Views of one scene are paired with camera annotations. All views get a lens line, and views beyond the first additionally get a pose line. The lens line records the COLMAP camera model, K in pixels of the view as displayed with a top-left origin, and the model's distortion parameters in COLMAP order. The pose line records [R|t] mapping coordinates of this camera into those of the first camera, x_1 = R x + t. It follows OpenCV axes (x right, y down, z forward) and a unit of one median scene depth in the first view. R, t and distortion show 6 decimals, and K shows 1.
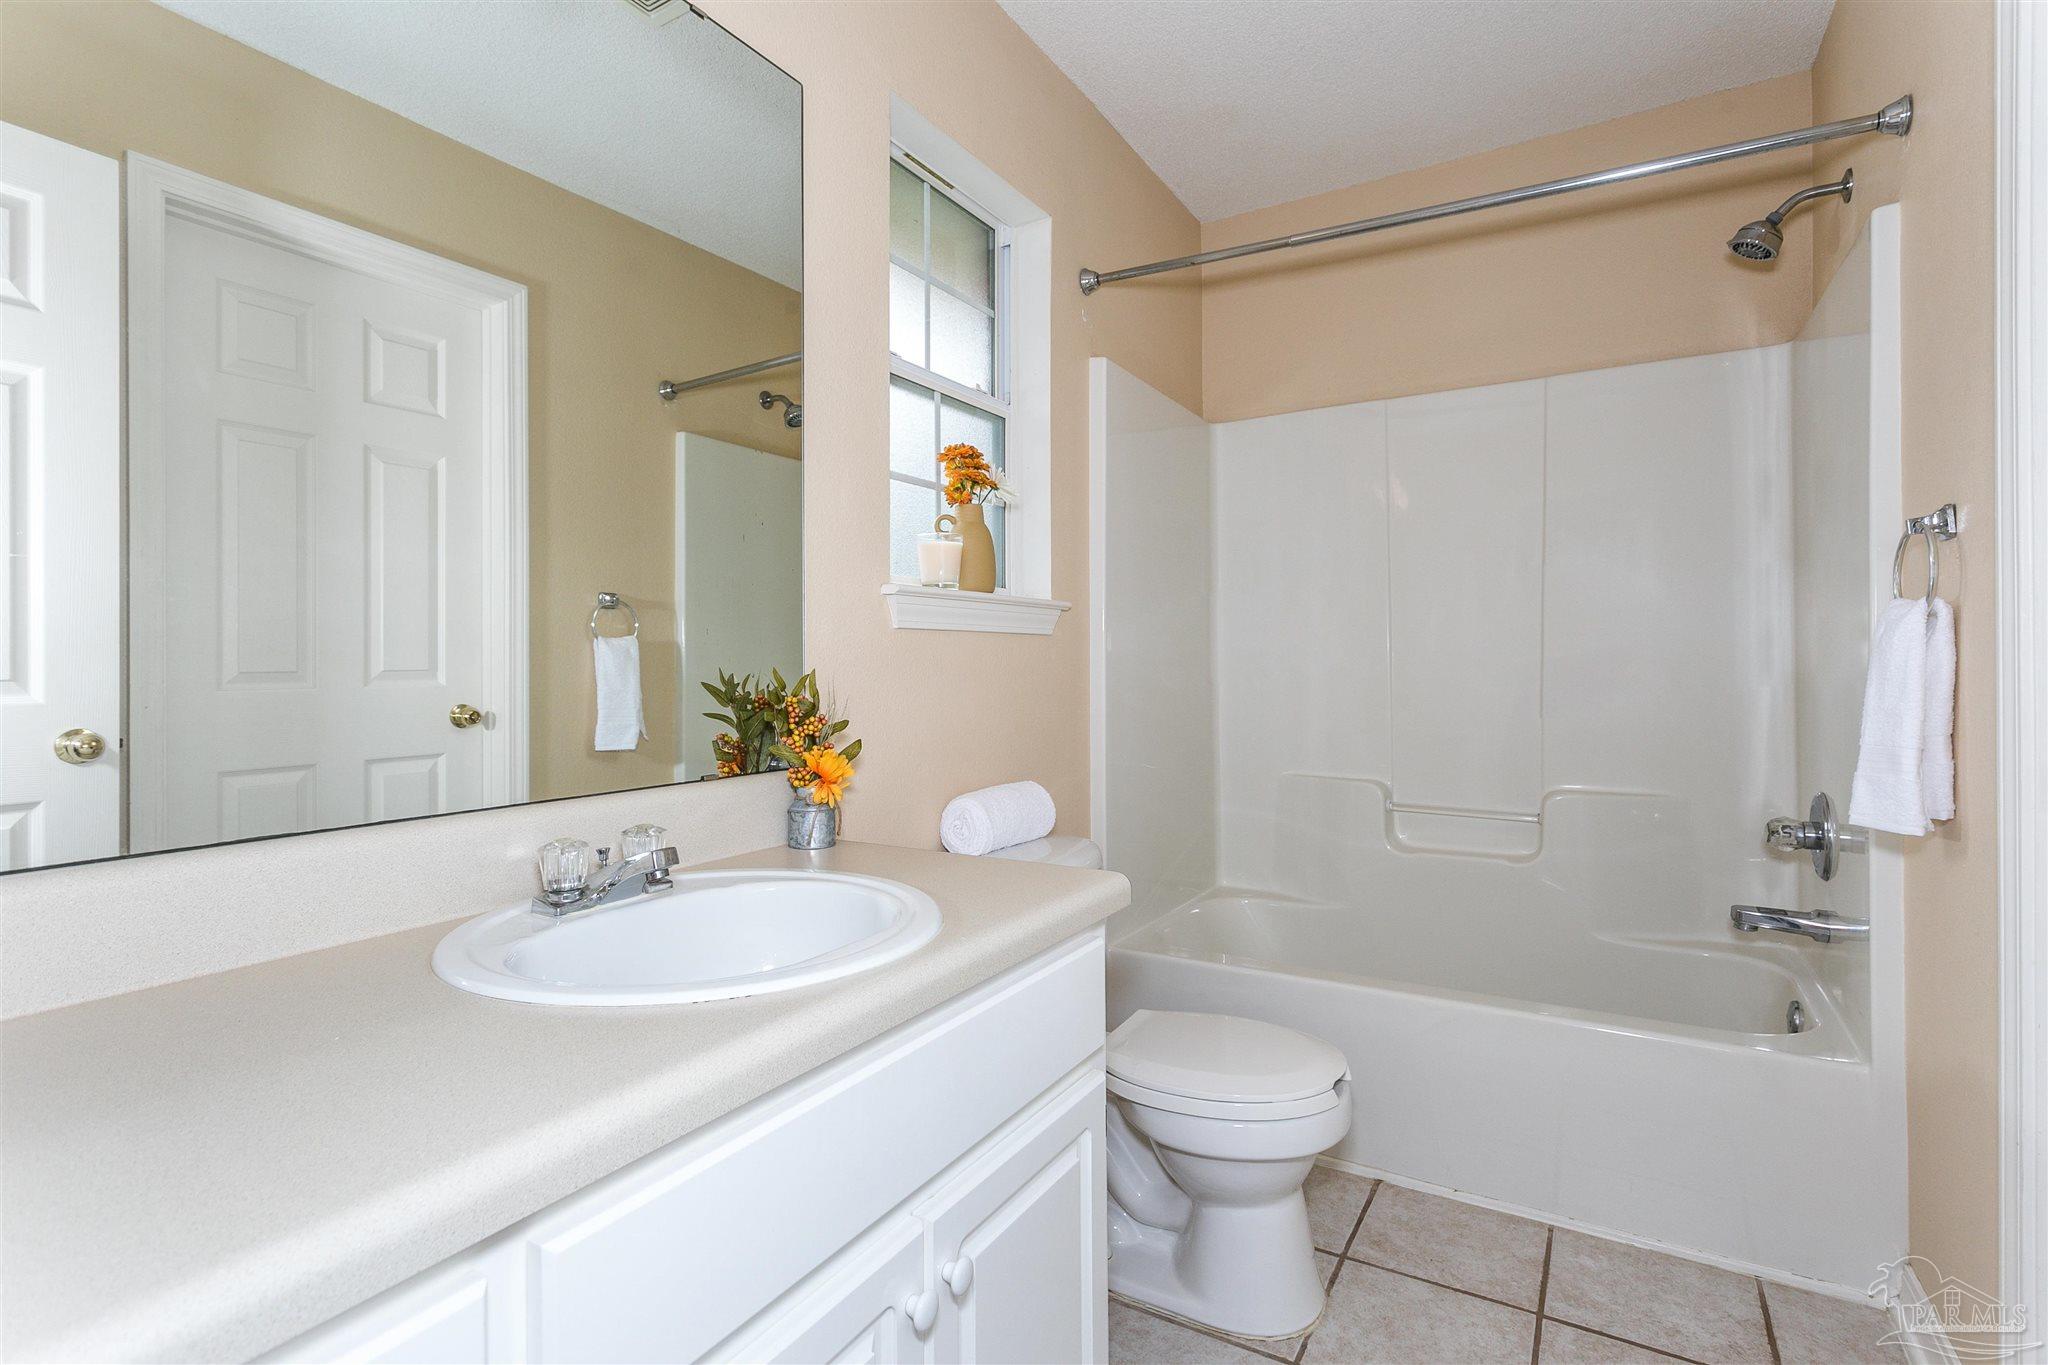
lens RADIAL K [[987.6, 0, 1024.0], [0, 987.6, 682.5], [0, 0, 1]] dist [0.004893, 0.000221]
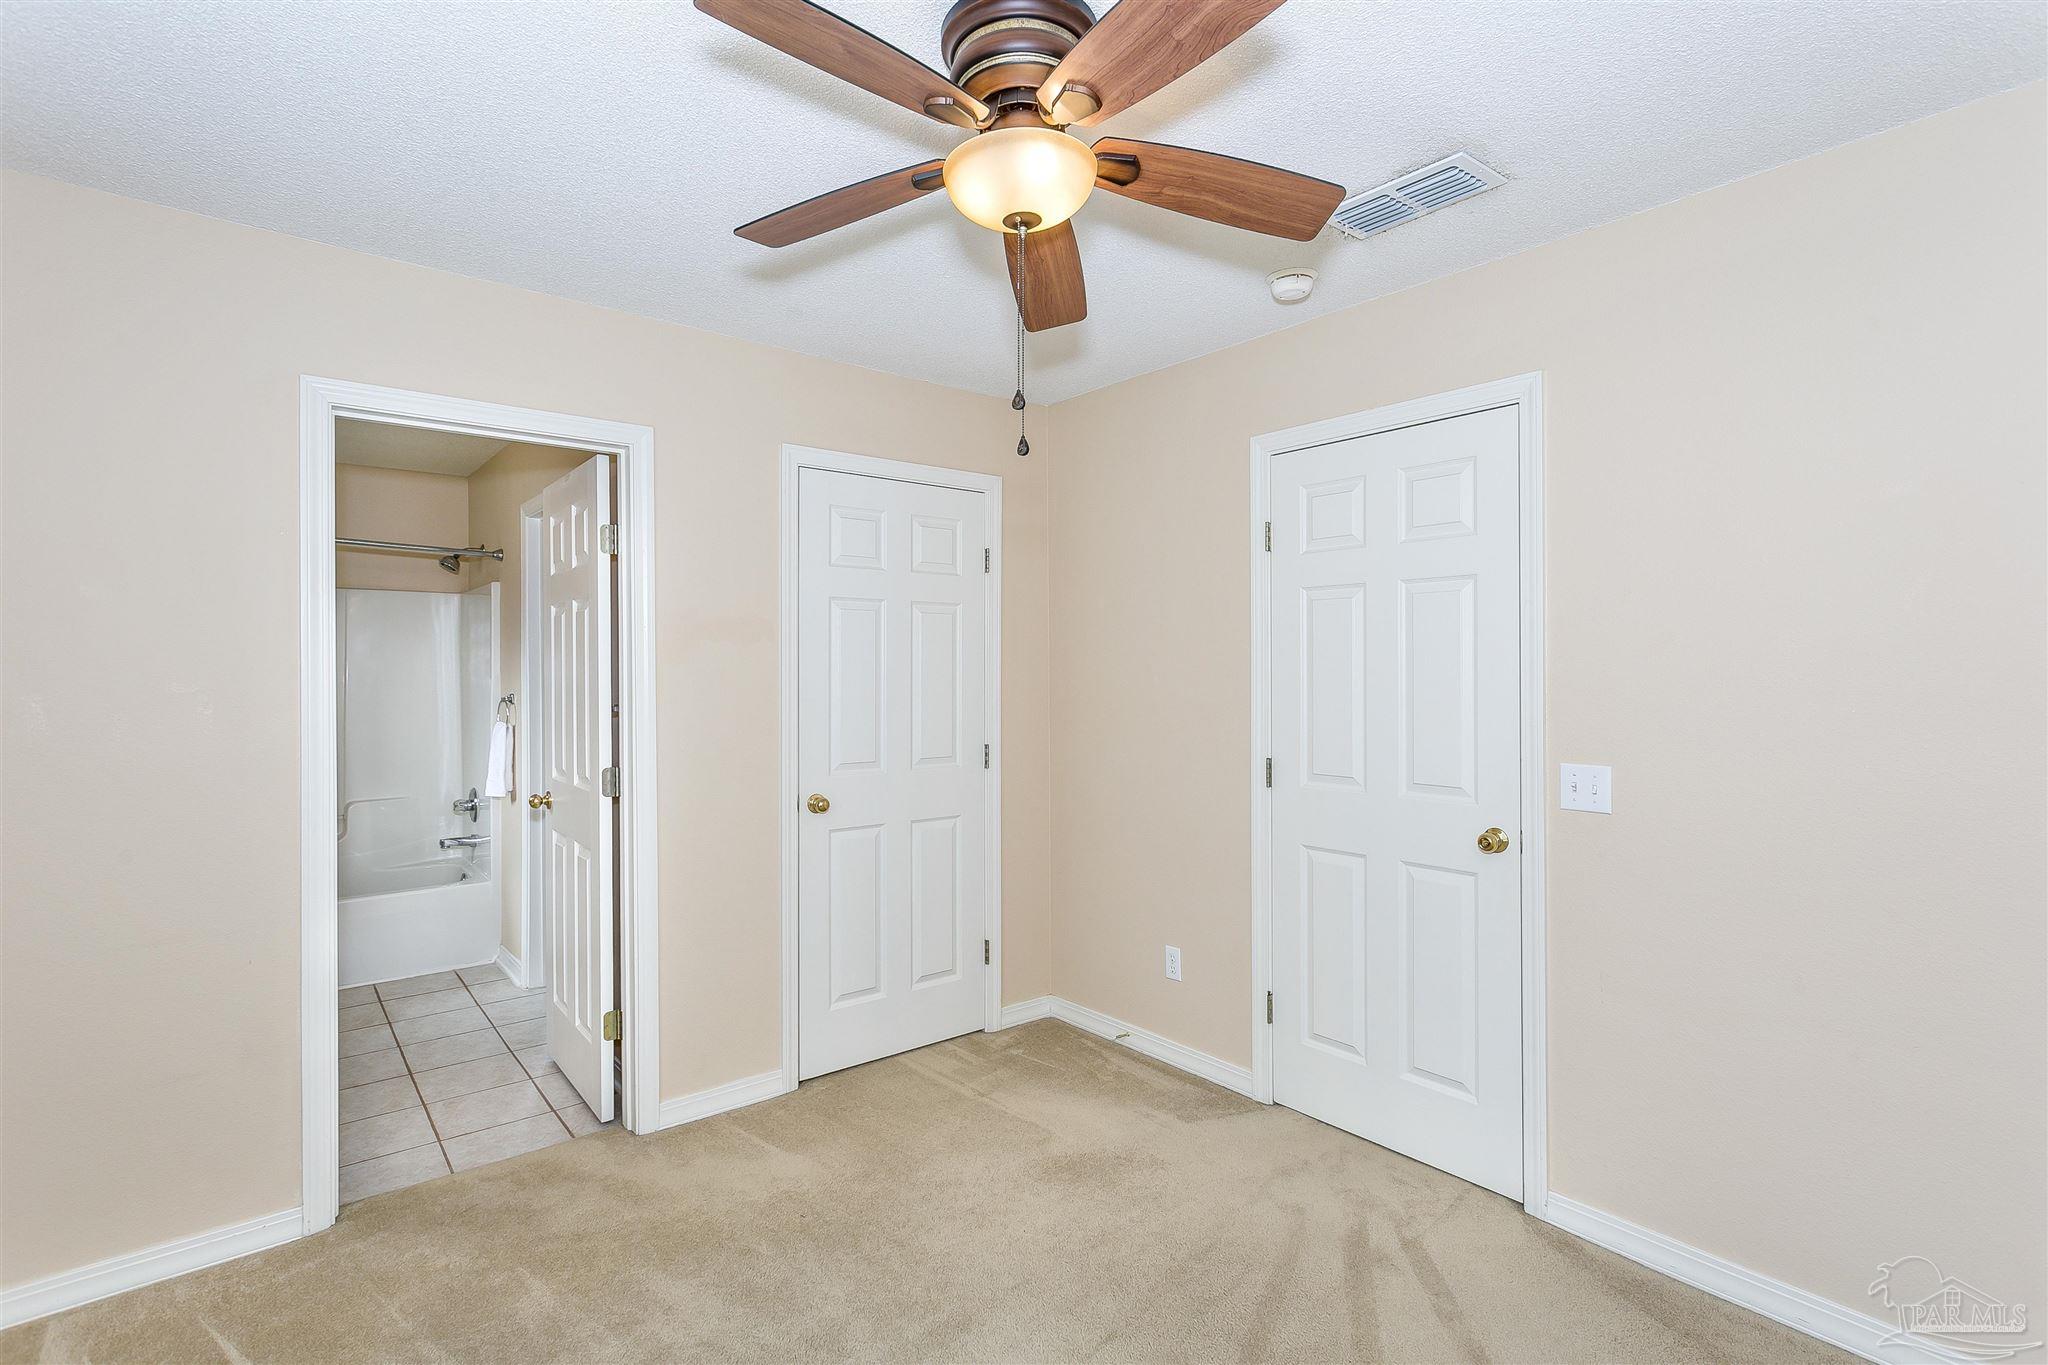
lens RADIAL K [[987.6, 0, 1024.0], [0, 987.6, 682.5], [0, 0, 1]] dist [0.004893, 0.000221]
pose [[0.358093, 0.004772, 0.933674, -1.107924], [0.002025, 0.999981, -0.005887, -0.147683], [-0.933684, 0.003999, 0.358076, -1.284118]]
